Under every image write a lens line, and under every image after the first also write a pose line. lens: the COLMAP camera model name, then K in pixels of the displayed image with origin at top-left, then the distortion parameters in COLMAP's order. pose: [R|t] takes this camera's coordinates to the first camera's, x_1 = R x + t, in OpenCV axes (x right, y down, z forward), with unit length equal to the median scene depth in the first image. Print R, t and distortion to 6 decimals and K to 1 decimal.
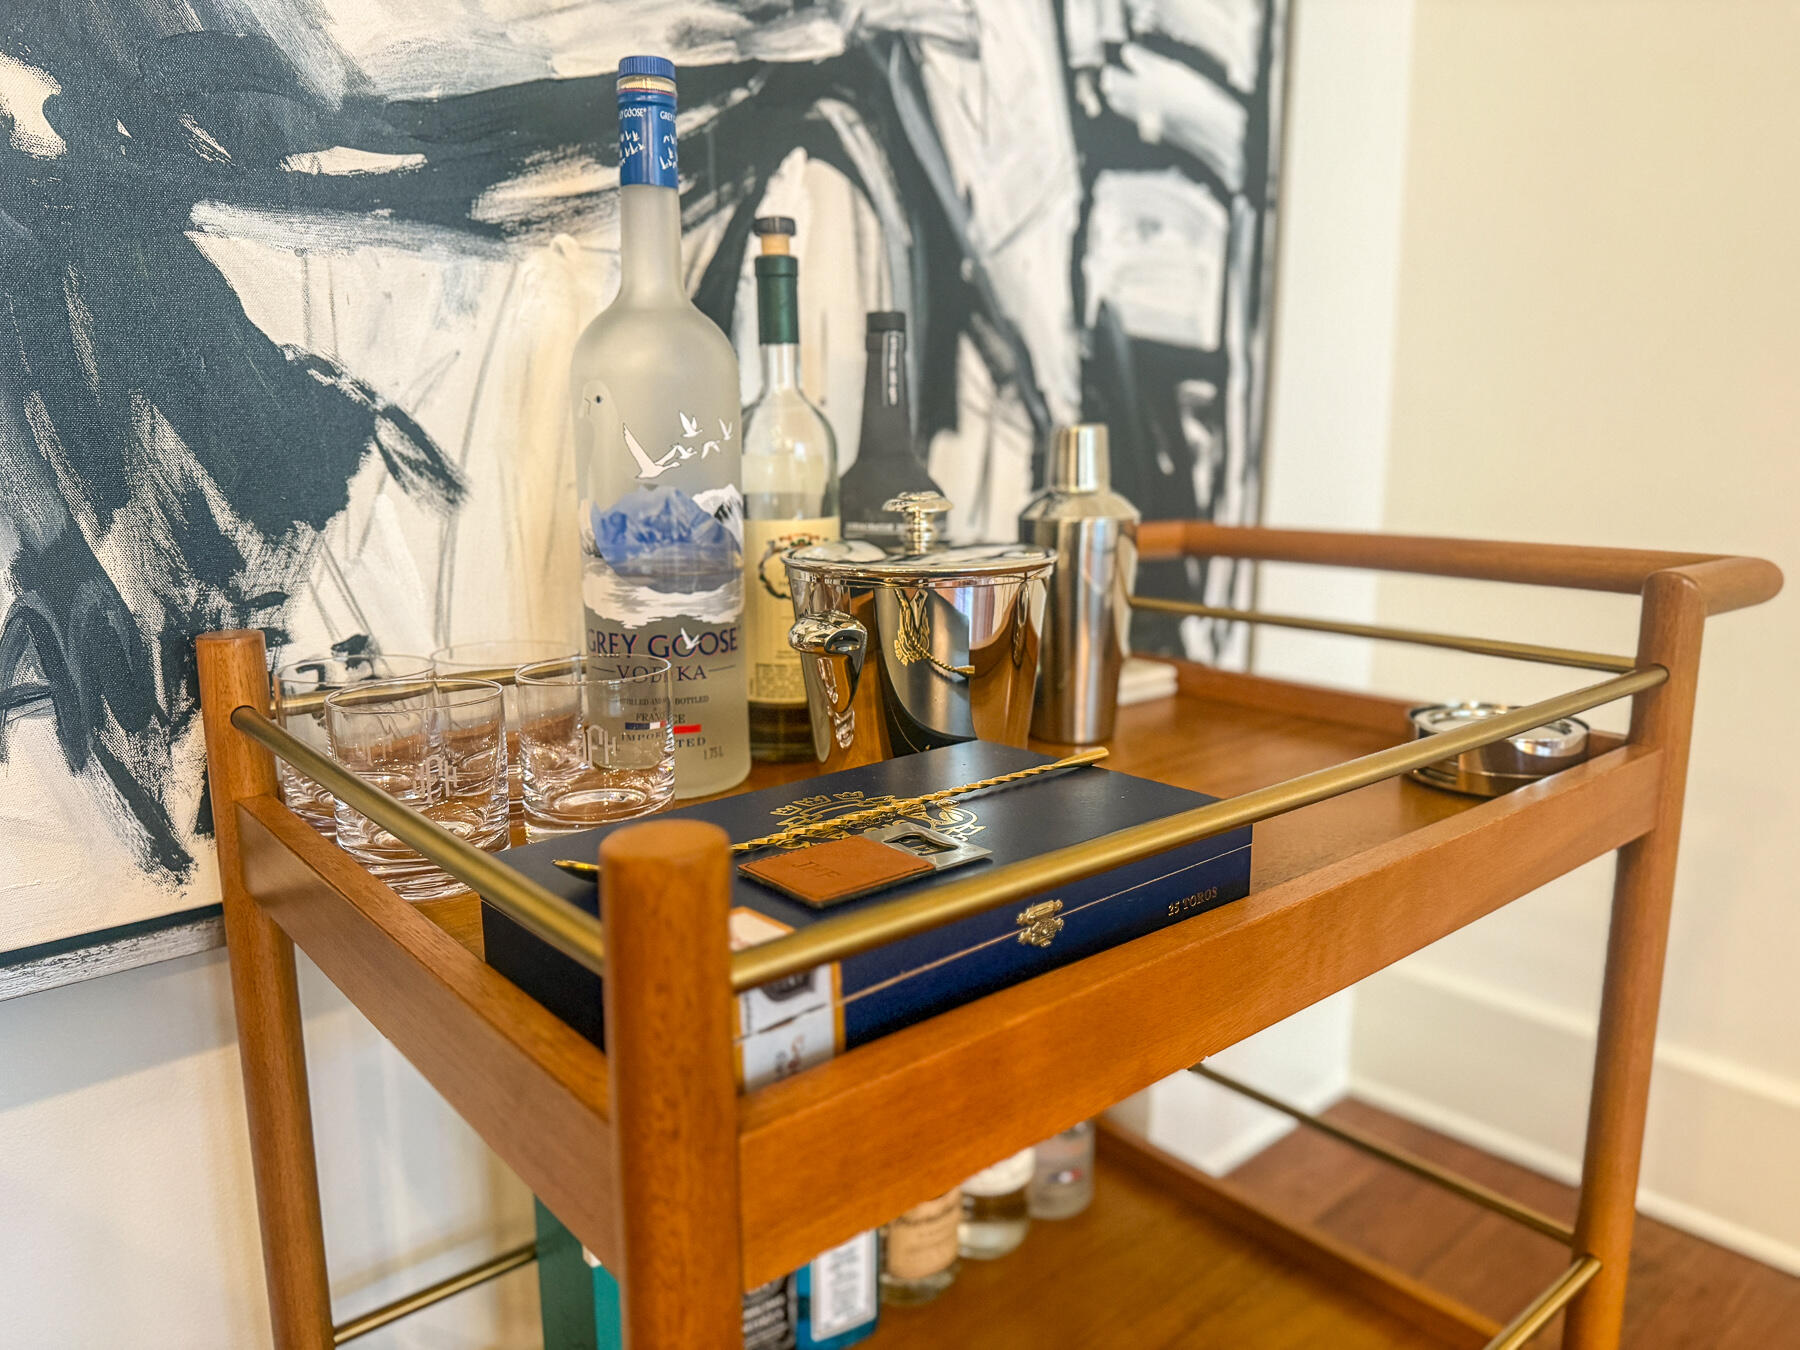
lens RADIAL K [[1274.0, 0, 898.4], [0, 1274.0, 679.3], [0, 0, 1]] dist [0.025165, -0.011549]
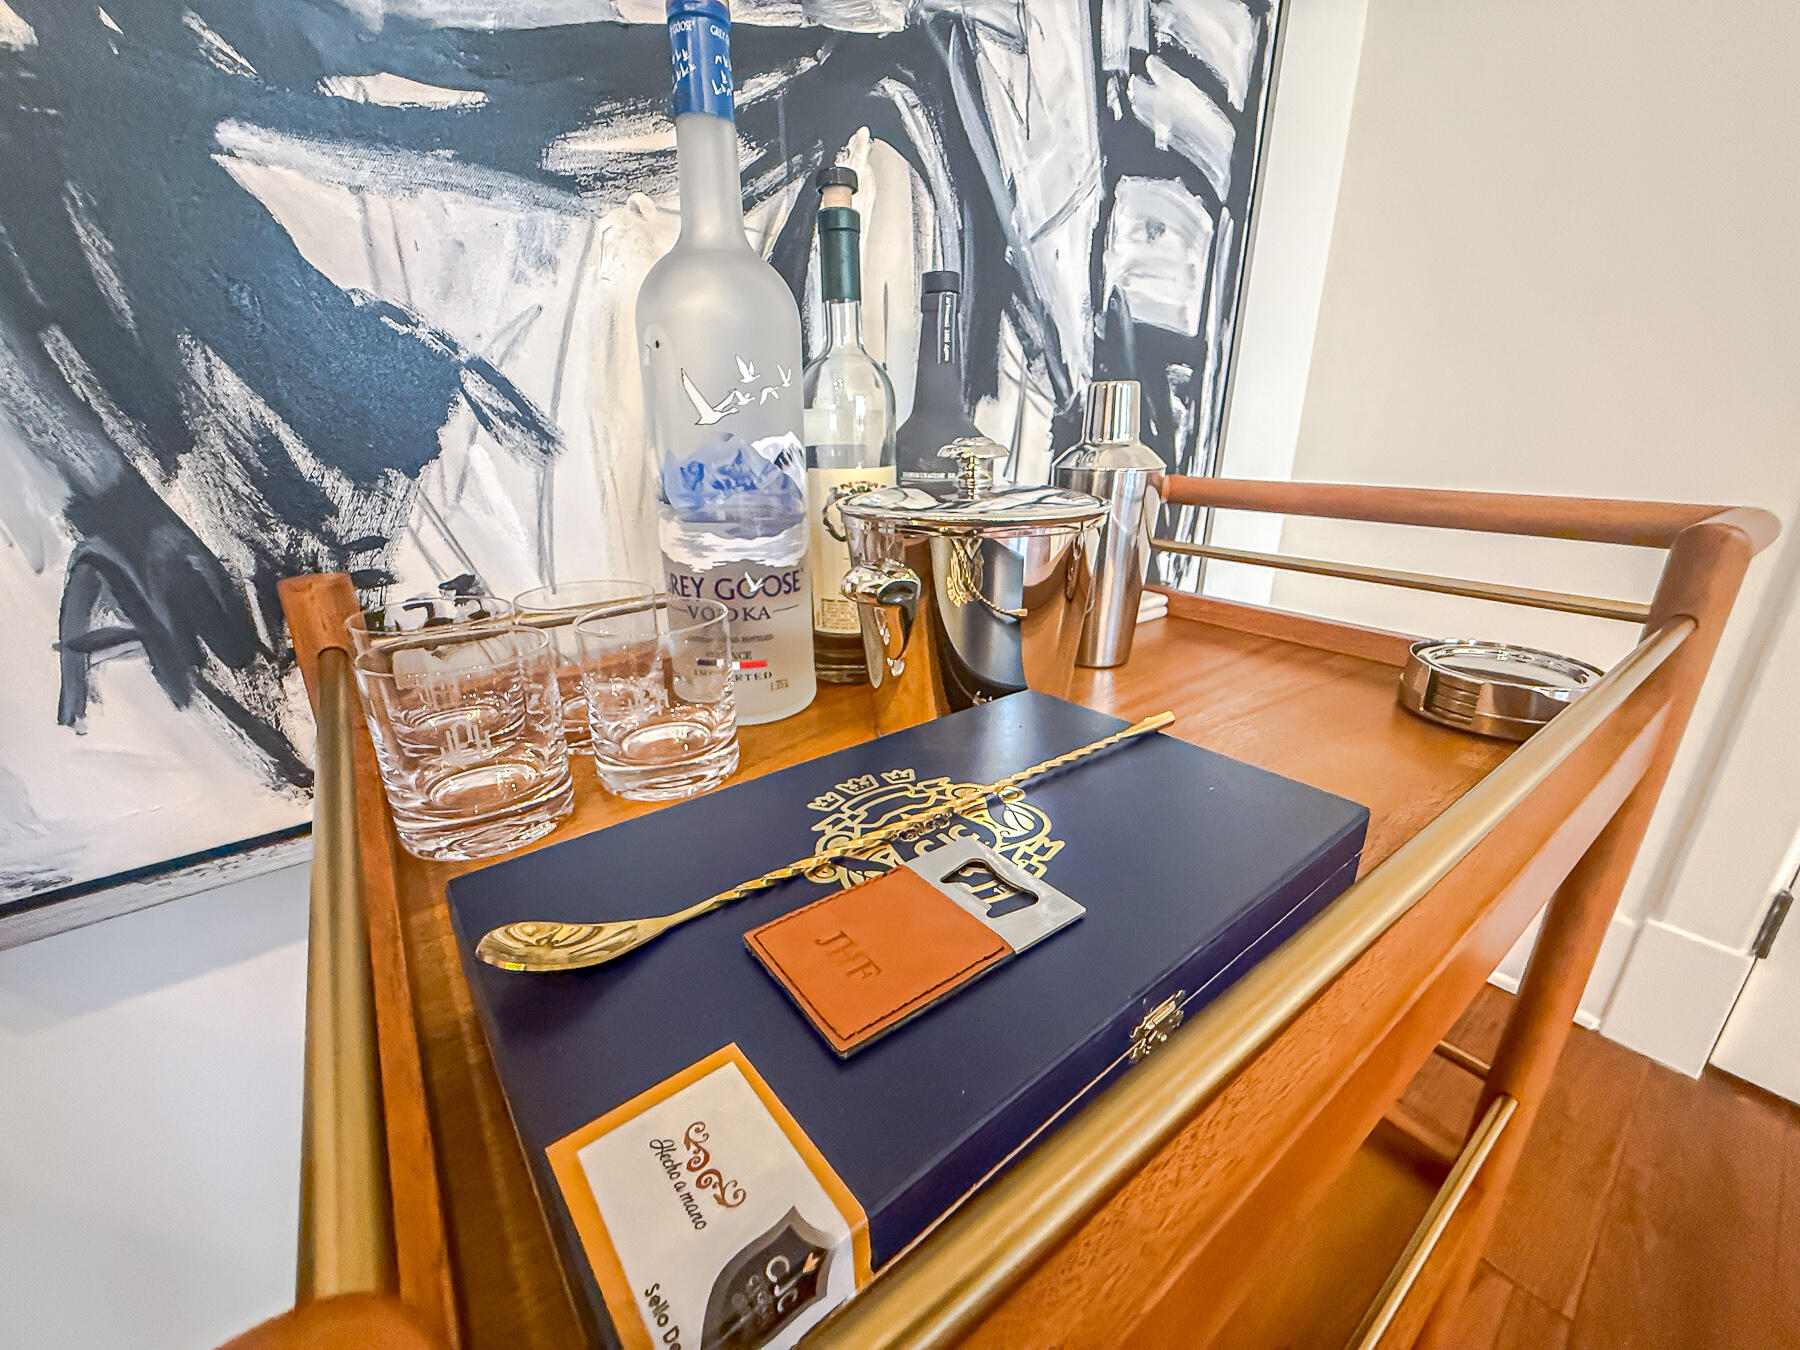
lens RADIAL K [[721.9, 0, 891.2], [0, 721.9, 673.8], [0, 0, 1]] dist [-0.000224, -0.000180]
pose [[0.998179, 0.017298, -0.057784, -0.012258], [-0.009299, 0.990673, 0.135940, -0.038055], [0.059596, -0.135155, 0.989031, 0.389683]]
